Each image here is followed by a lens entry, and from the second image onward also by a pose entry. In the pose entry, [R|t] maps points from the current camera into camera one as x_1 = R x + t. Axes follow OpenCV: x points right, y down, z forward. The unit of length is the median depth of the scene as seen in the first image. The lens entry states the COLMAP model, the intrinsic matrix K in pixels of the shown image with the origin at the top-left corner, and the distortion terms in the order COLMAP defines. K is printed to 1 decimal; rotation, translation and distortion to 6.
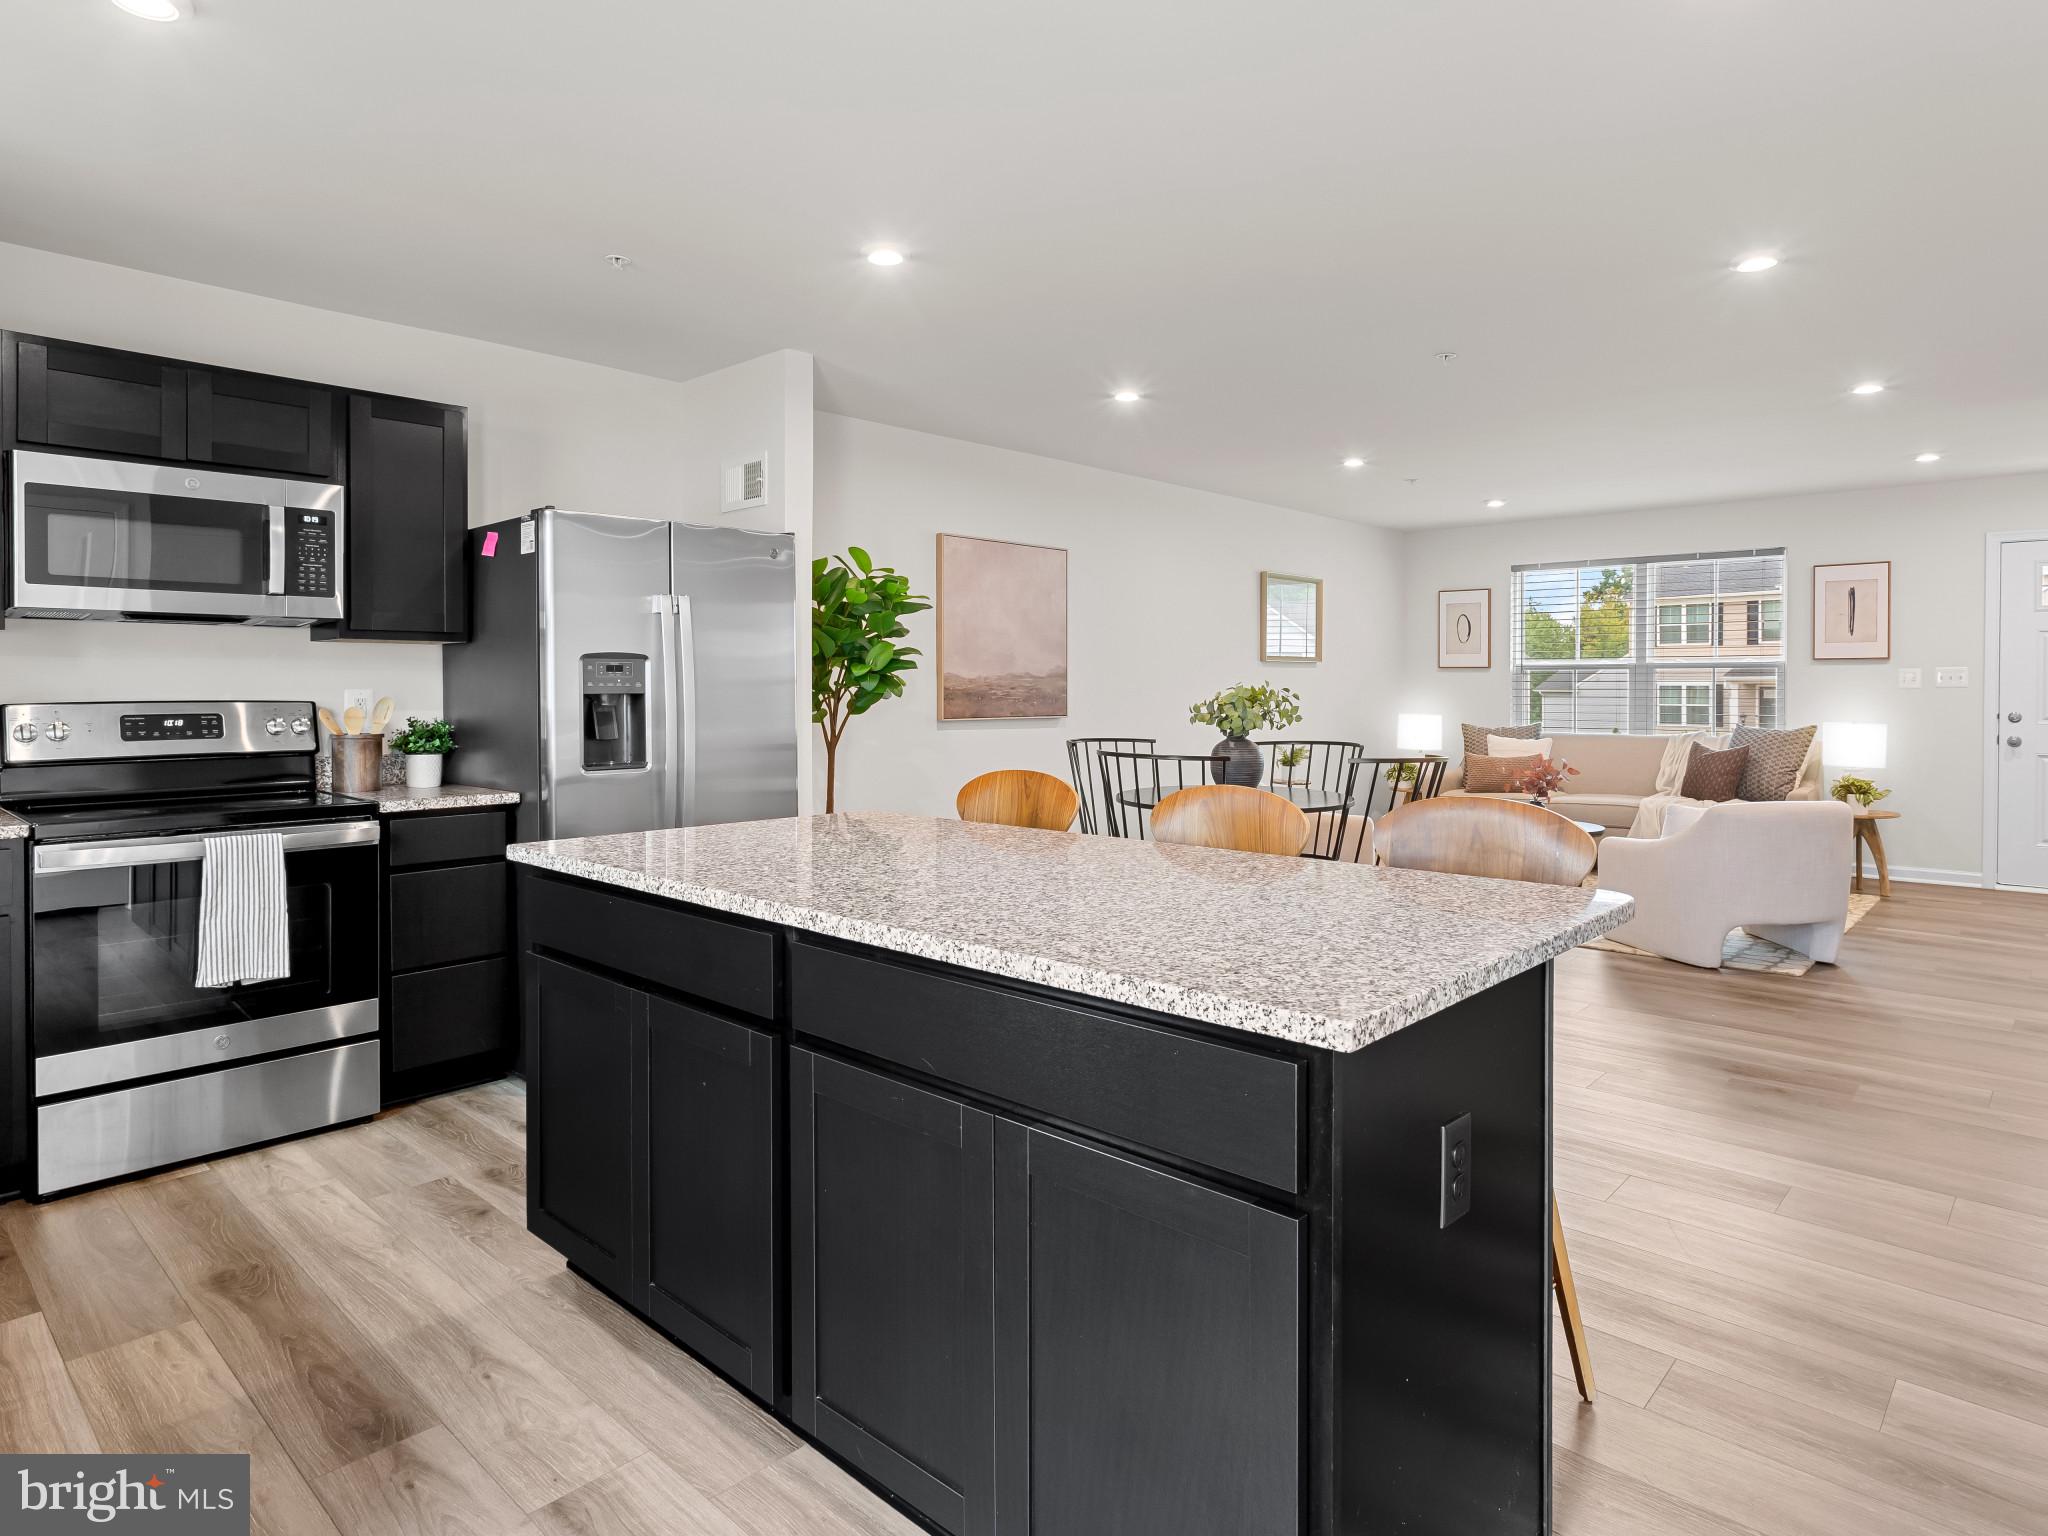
lens RADIAL K [[1225.6, 0, 1023.5], [0, 1225.6, 697.9], [0, 0, 1]] dist [-0.001304, 0.002401]
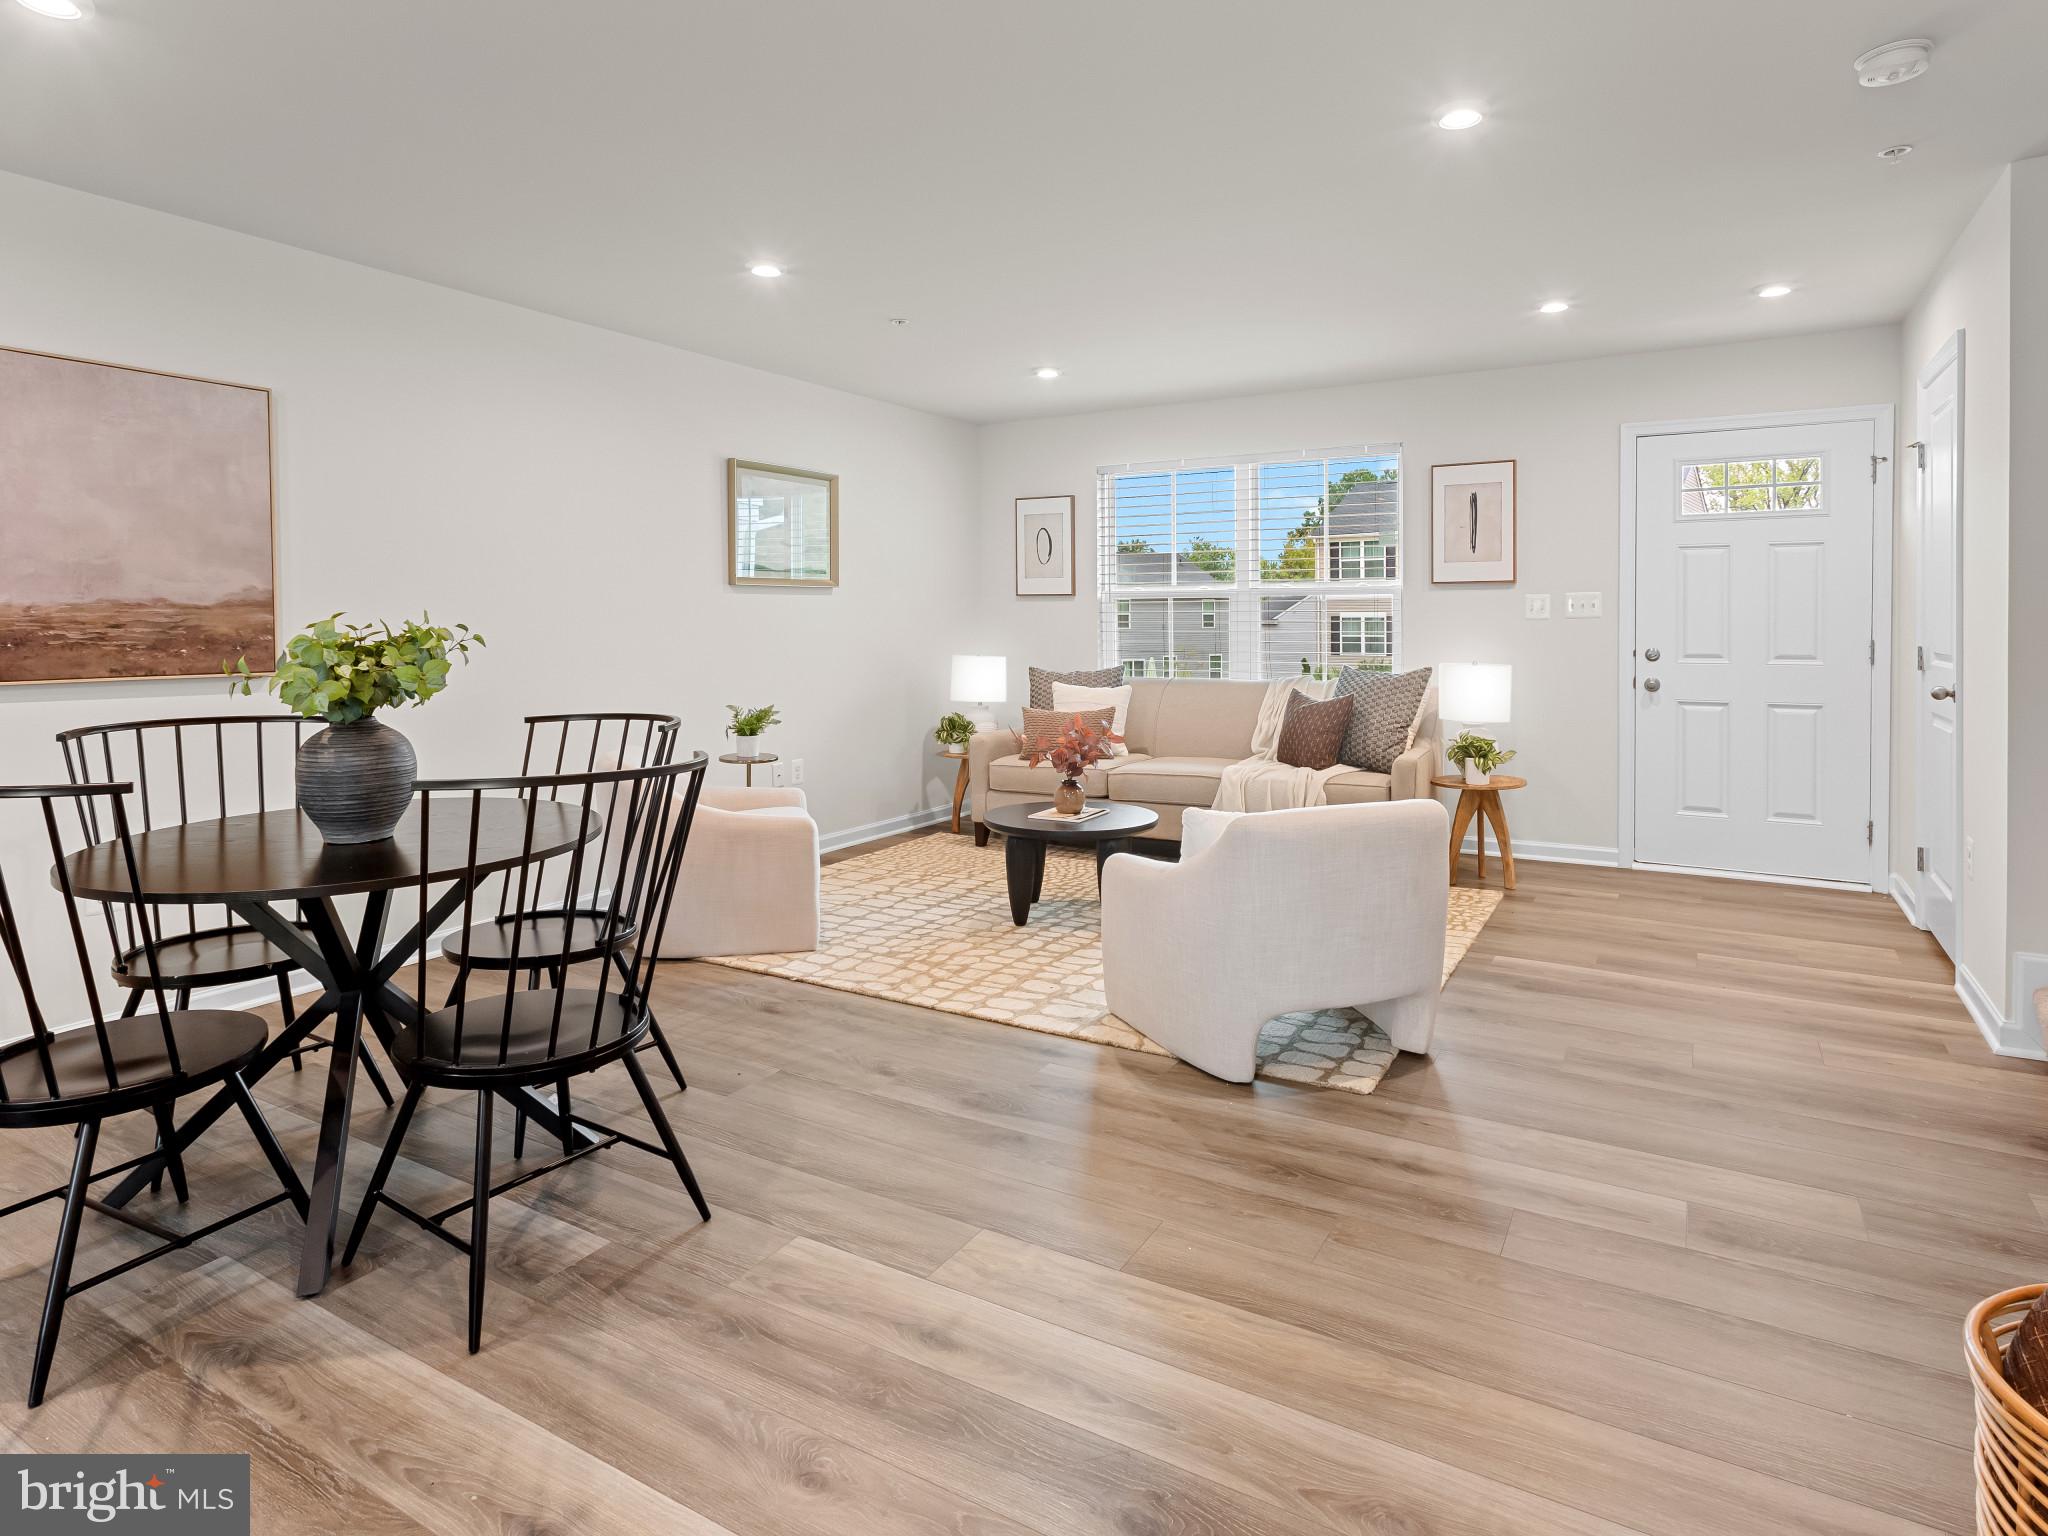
lens RADIAL K [[1138.3, 0, 1063.2], [0, 1138.3, 638.0], [0, 0, 1]] dist [-0.002287, 0.001675]
pose [[0.975527, -0.008321, 0.219724, 0.266750], [0.007183, 0.999956, 0.005975, -0.002188], [-0.219764, -0.004251, 0.975544, 0.355400]]
